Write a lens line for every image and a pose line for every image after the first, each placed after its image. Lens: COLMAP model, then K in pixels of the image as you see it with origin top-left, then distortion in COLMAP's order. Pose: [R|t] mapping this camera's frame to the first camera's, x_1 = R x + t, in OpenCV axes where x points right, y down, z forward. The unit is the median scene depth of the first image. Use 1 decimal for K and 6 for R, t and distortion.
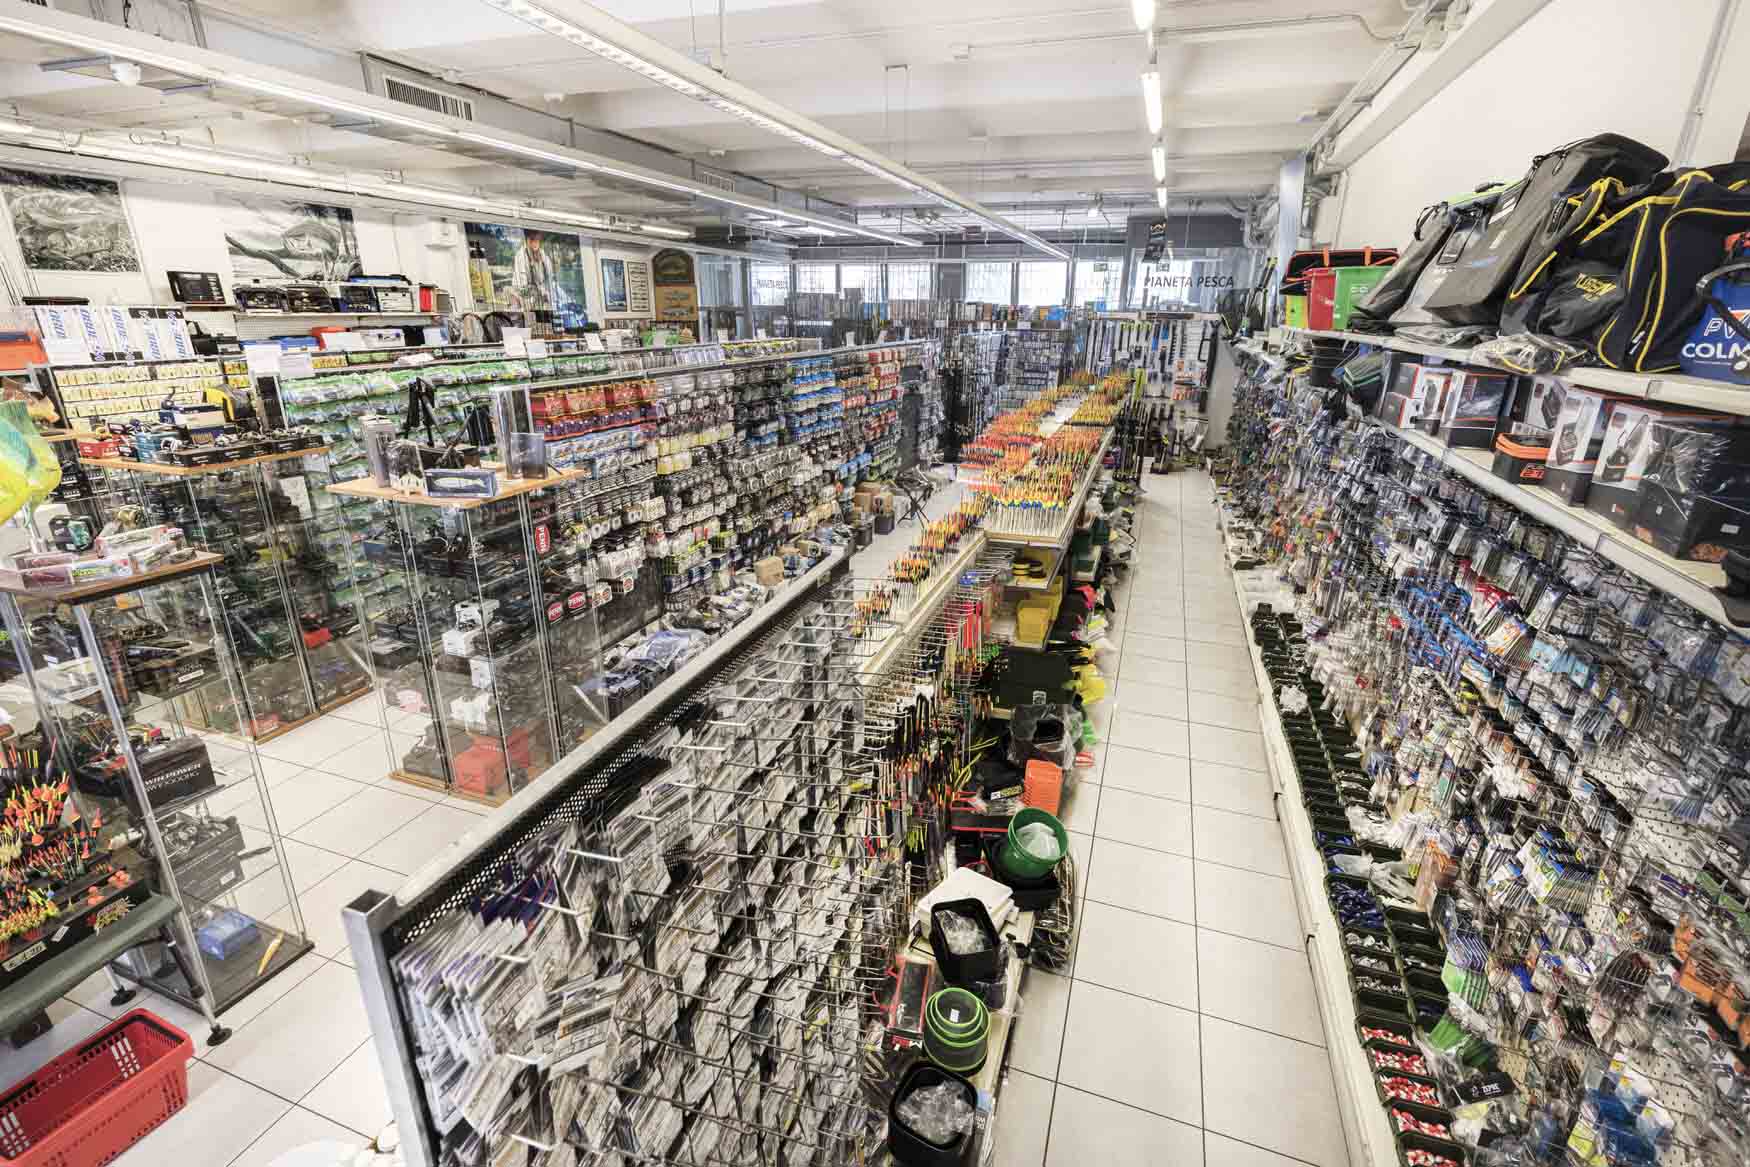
lens RADIAL K [[783.9, 0, 874.1], [0, 783.9, 579.3], [0, 0, 1]] dist [0.007252, -0.001704]
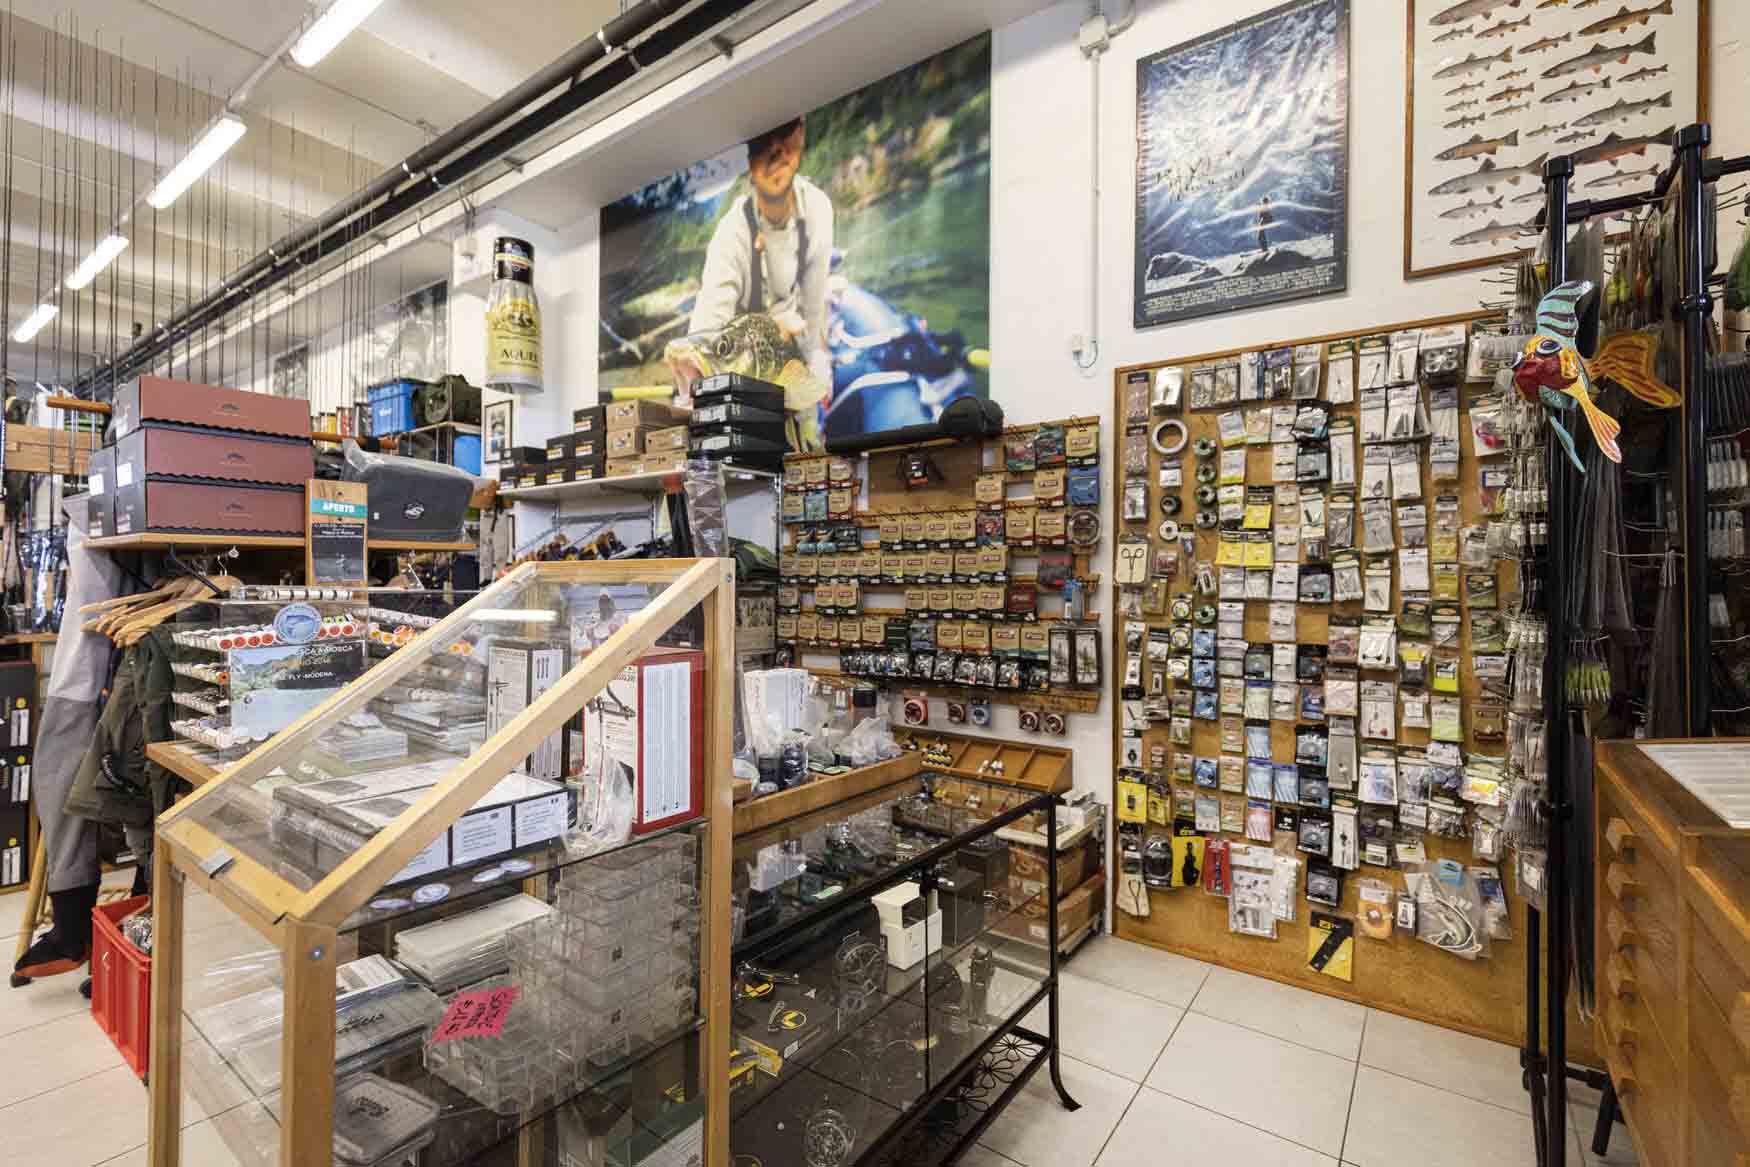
lens RADIAL K [[783.9, 0, 880.6], [0, 783.9, 578.3], [0, 0, 1]] dist [0.007252, -0.001704]
pose [[-0.272041, -0.017693, -0.962123, -0.189808], [-0.324062, 0.943115, 0.074286, -0.353811], [0.906078, 0.331997, -0.262299, 1.275426]]
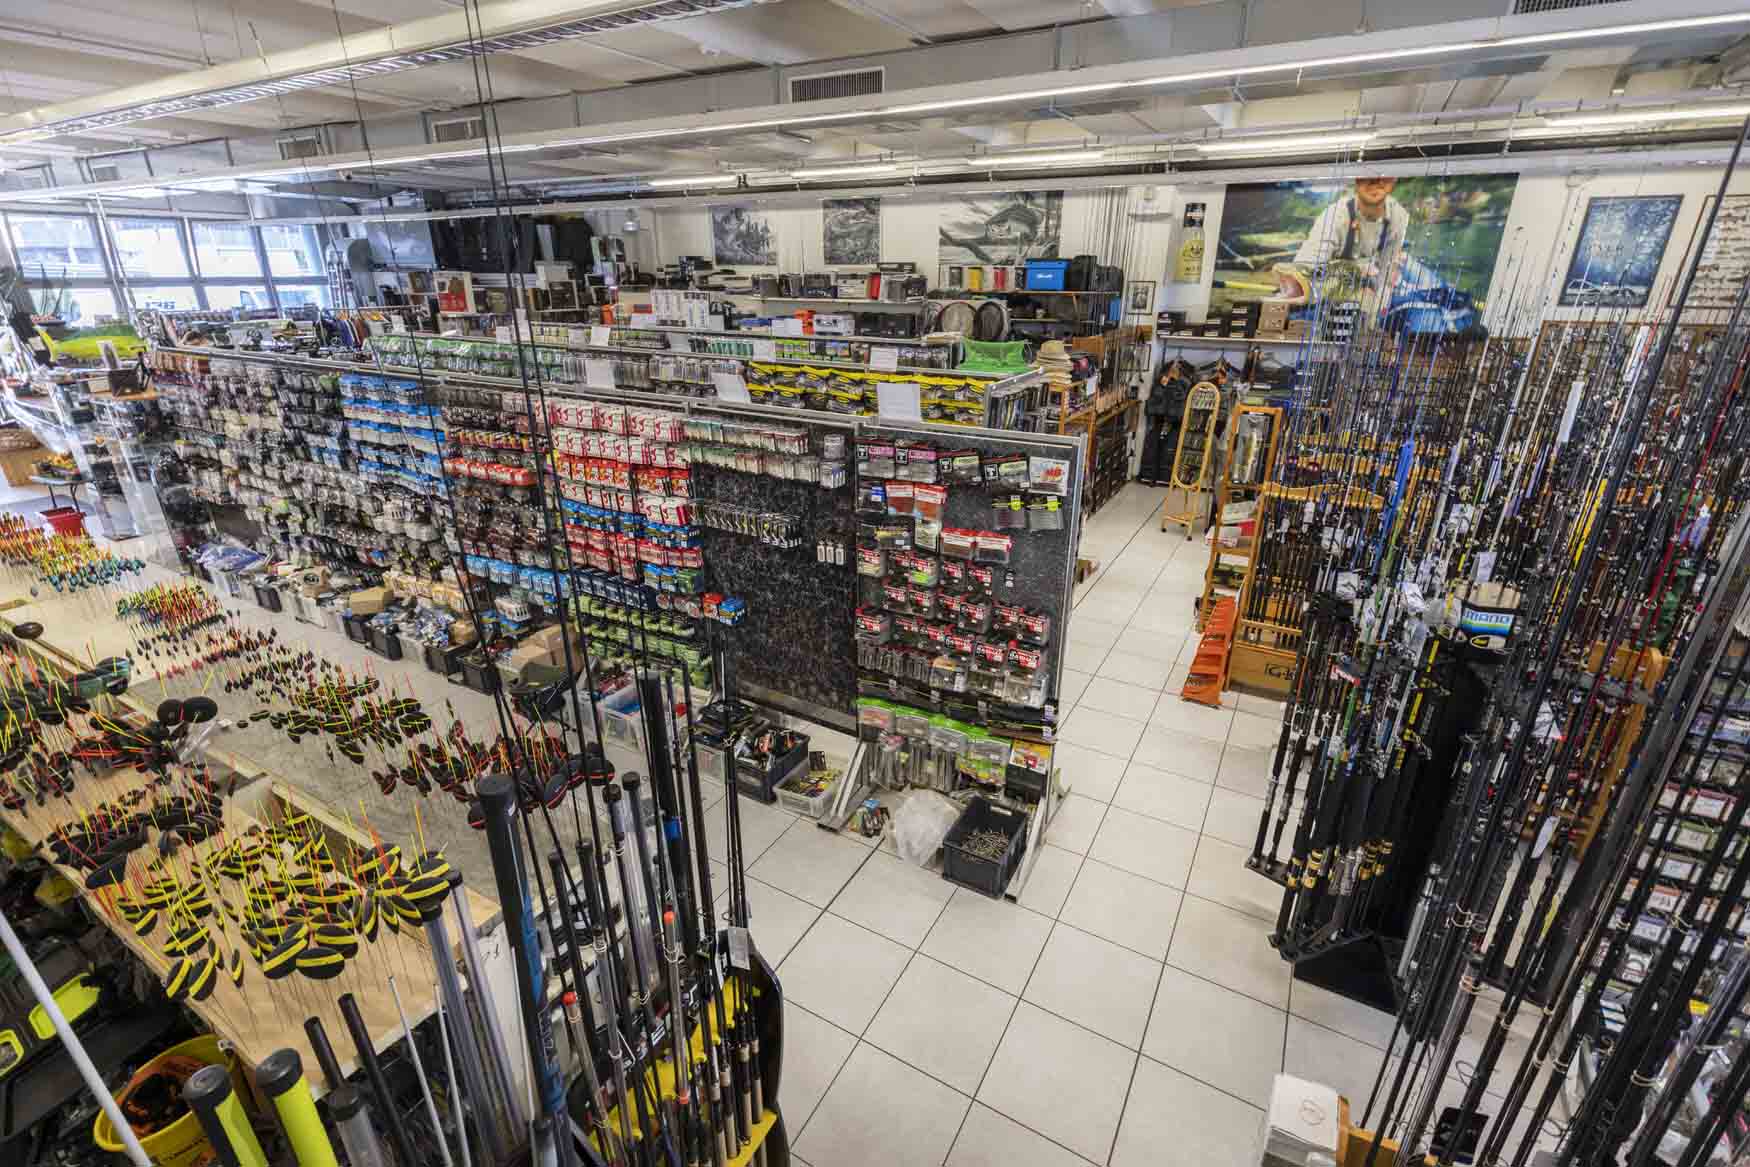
lens RADIAL K [[783.9, 0, 880.6], [0, 783.9, 578.1], [0, 0, 1]] dist [0.007252, -0.001704]
pose [[-0.174525, 0.354717, -0.918541, 0.319216], [-0.325216, 0.859741, 0.393802, -0.315014], [0.929395, 0.367452, -0.034686, 0.858517]]
